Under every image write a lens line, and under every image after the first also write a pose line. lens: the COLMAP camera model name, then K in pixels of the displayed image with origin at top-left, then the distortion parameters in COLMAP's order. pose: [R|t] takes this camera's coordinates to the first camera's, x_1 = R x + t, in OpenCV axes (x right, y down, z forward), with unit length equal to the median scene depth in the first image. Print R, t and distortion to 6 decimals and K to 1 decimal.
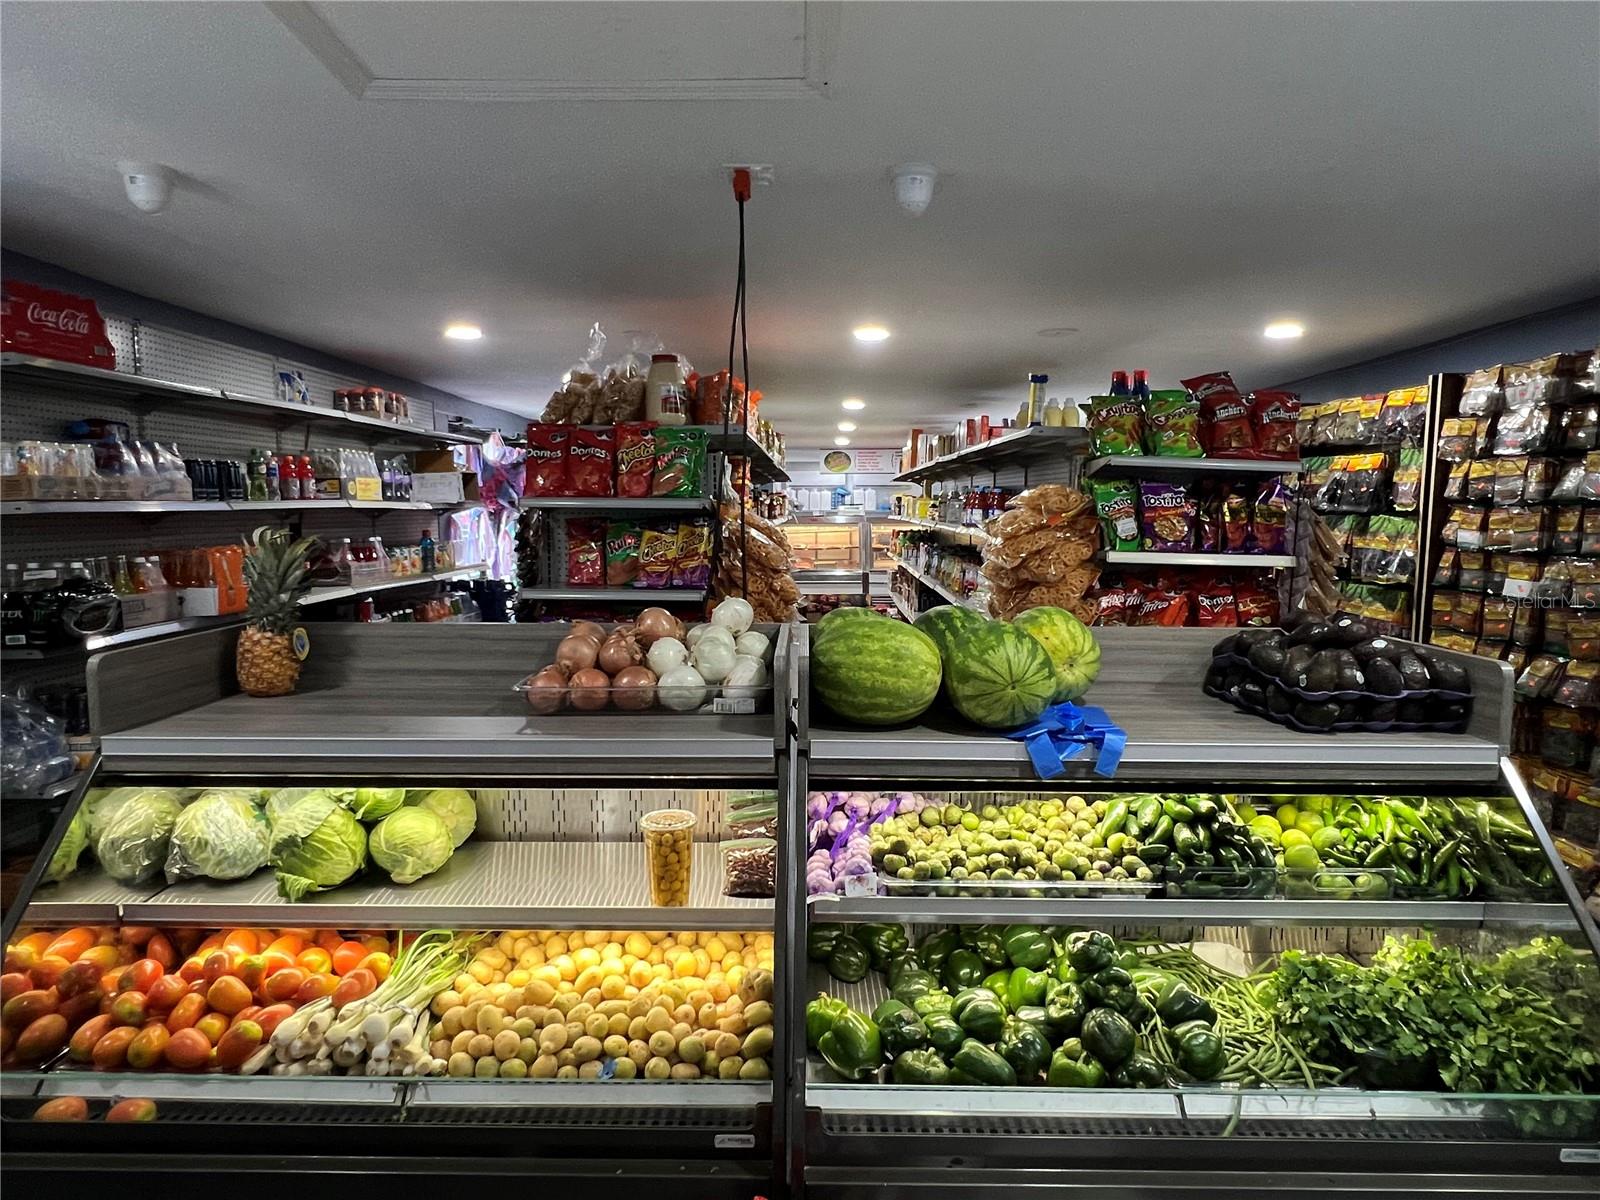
lens RADIAL K [[917.1, 0, 800.0], [0, 917.1, 597.7], [0, 0, 1]] dist [-0.003229, 0.000025]
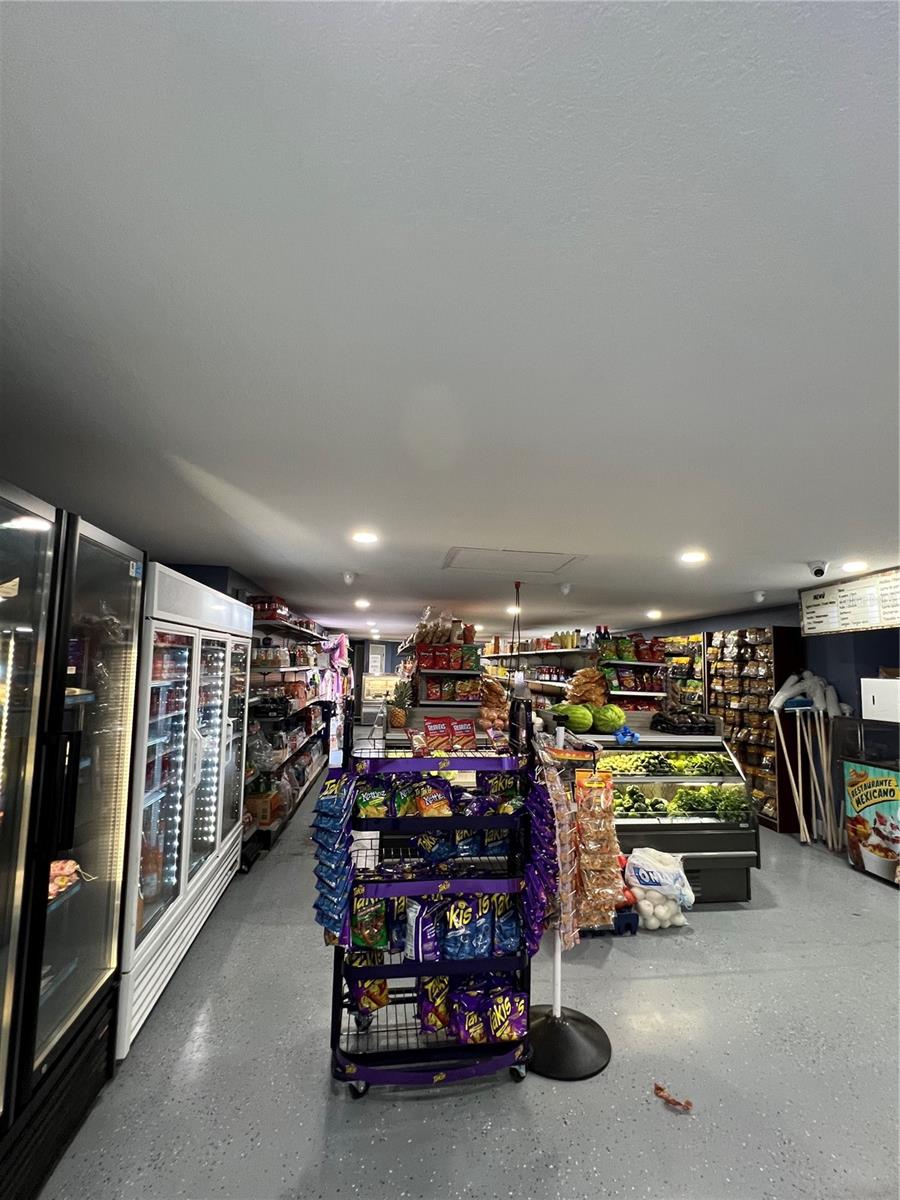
lens RADIAL K [[532.9, 0, 447.9], [0, 532.9, 608.4], [0, 0, 1]] dist [-0.003197, -0.000068]
pose [[0.989910, 0.036809, 0.136835, -0.427365], [-0.008073, 0.978752, -0.204890, 0.047056], [-0.141469, 0.201718, 0.969173, -0.668257]]
